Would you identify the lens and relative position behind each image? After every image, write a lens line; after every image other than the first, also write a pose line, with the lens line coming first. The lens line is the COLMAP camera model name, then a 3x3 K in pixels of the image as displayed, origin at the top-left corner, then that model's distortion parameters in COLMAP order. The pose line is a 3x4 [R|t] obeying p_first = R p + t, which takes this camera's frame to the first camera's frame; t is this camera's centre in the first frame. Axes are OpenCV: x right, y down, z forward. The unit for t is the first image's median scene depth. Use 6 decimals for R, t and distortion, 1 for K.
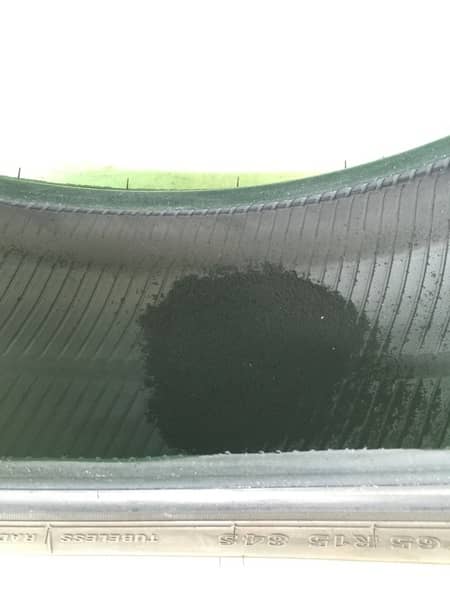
lens RADIAL K [[501.1, 0, 226.1], [0, 501.1, 301.5], [0, 0, 1]] dist [0.030143, -0.016144]
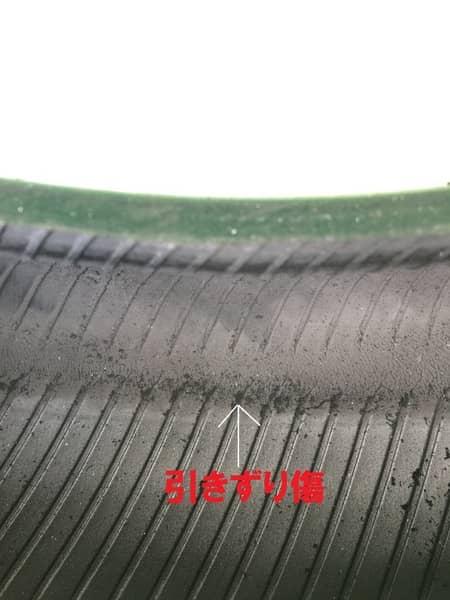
lens RADIAL K [[501.1, 0, 225.3], [0, 501.1, 299.0], [0, 0, 1]] dist [0.030143, -0.016144]
pose [[0.955666, -0.134441, -0.261971, -0.234440], [0.066859, 0.965520, -0.251595, -0.054153], [0.286763, 0.222926, 0.931703, 0.502662]]
